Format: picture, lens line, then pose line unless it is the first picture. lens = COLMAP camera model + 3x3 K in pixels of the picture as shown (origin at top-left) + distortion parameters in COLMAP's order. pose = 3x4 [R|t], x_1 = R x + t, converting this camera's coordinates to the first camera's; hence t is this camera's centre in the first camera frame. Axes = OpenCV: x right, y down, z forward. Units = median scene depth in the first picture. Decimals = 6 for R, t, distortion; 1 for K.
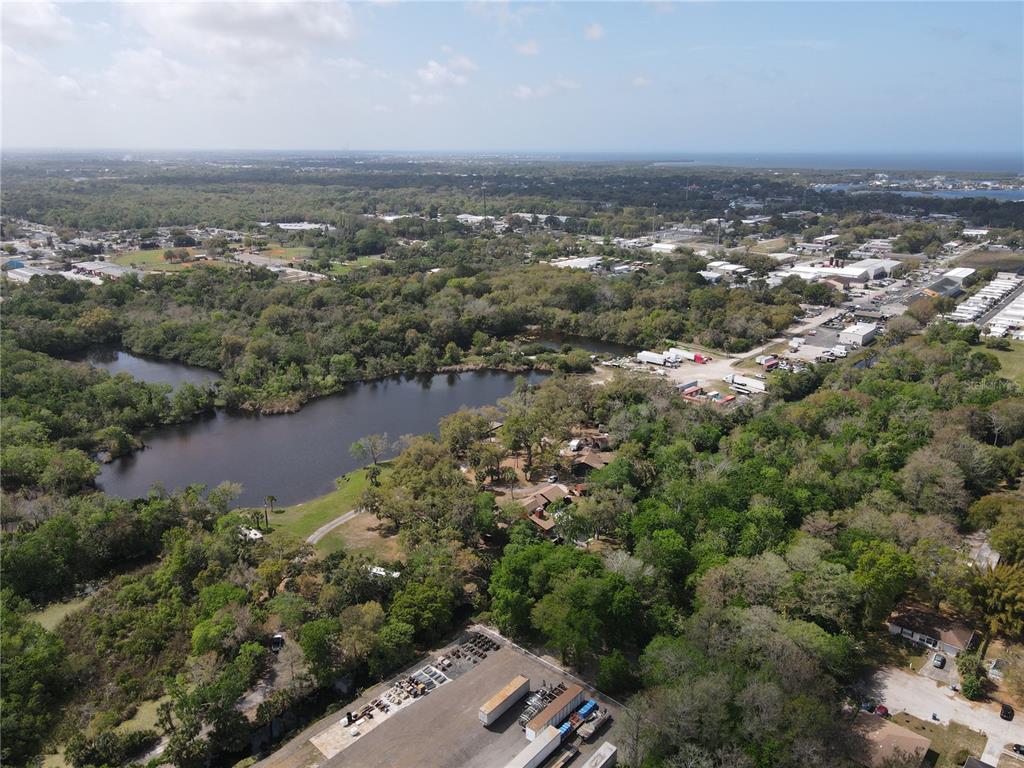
lens RADIAL K [[752.8, 0, 512.0], [0, 752.8, 388.2], [0, 0, 1]] dist [-0.002929, 0.028222]
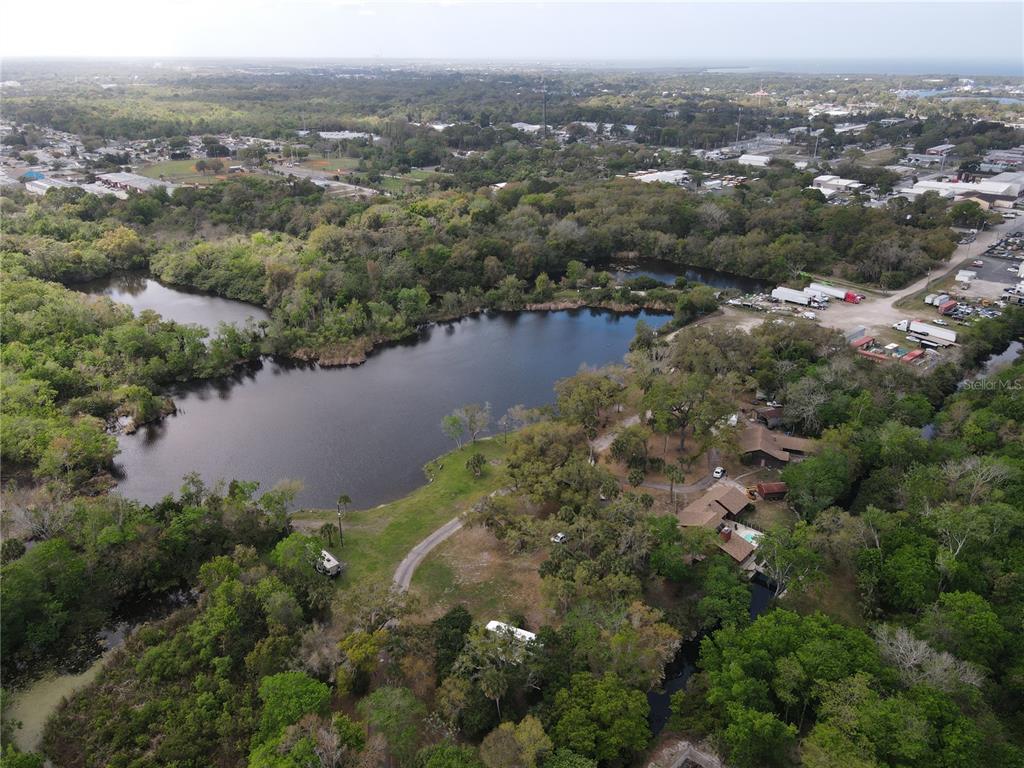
lens RADIAL K [[752.8, 0, 511.7], [0, 752.8, 384.9], [0, 0, 1]] dist [-0.002929, 0.028222]
pose [[0.998925, 0.015871, -0.043551, -0.077092], [-0.011326, 0.994648, 0.102699, -0.024732], [0.044948, -0.102095, 0.993759, 0.175581]]
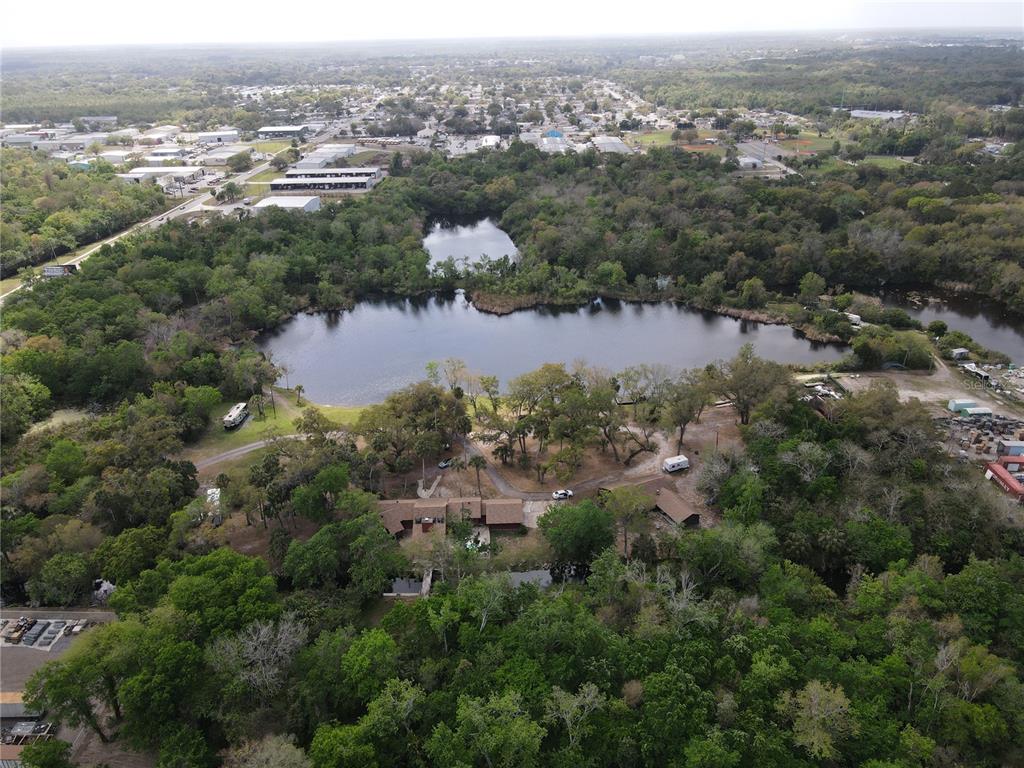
lens RADIAL K [[752.8, 0, 515.7], [0, 752.8, 380.3], [0, 0, 1]] dist [-0.002929, 0.028222]
pose [[0.650281, 0.302863, -0.696713, 0.307270], [-0.212770, 0.953001, 0.215682, -0.074560], [0.729290, 0.007986, 0.684158, 0.333857]]
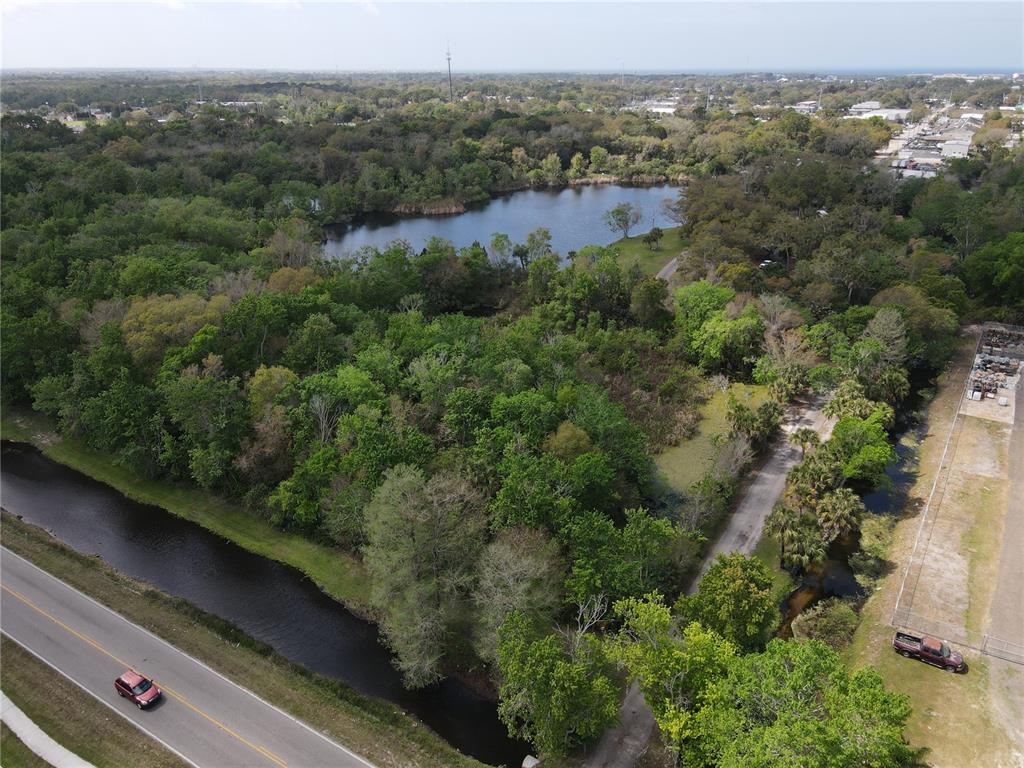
lens RADIAL K [[752.8, 0, 512.3], [0, 752.8, 381.4], [0, 0, 1]] dist [-0.002929, 0.028222]
pose [[0.985778, -0.069721, 0.152907, -0.313761], [0.057002, 0.994659, 0.086044, 0.126469], [-0.158089, -0.076105, 0.984488, 0.112821]]
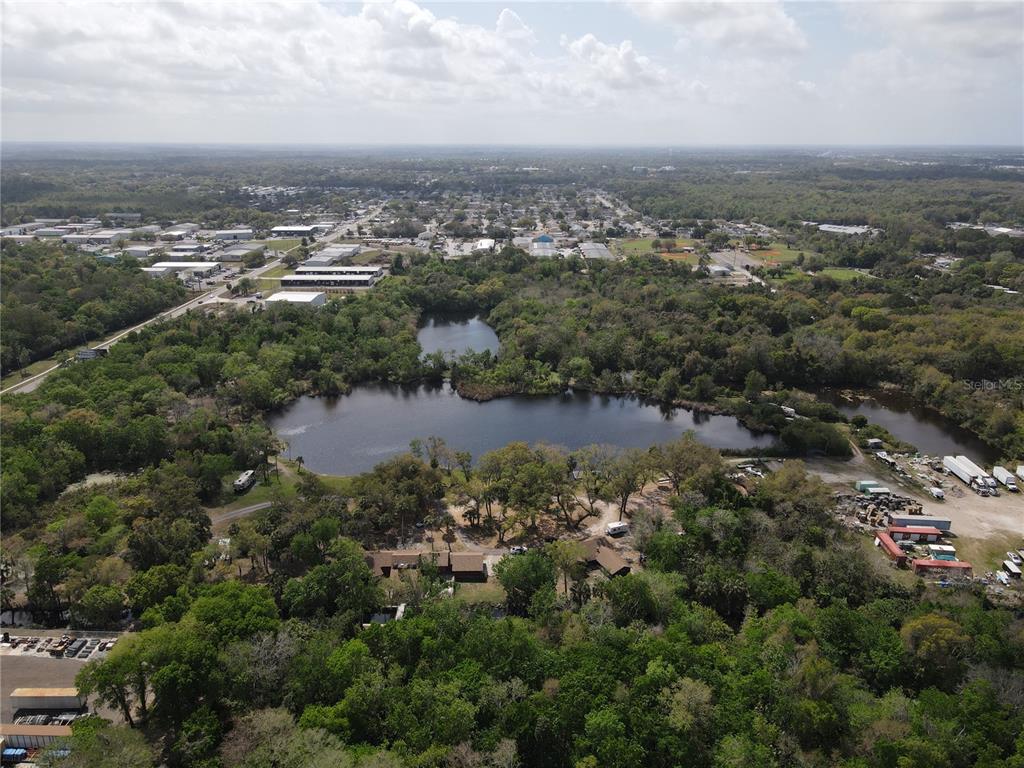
lens RADIAL K [[752.8, 0, 513.1], [0, 752.8, 379.2], [0, 0, 1]] dist [-0.002929, 0.028222]
pose [[0.644632, 0.229236, -0.729315, 0.389723], [-0.235316, 0.967166, 0.096004, -0.085702], [0.727376, 0.109732, 0.677409, 0.286268]]
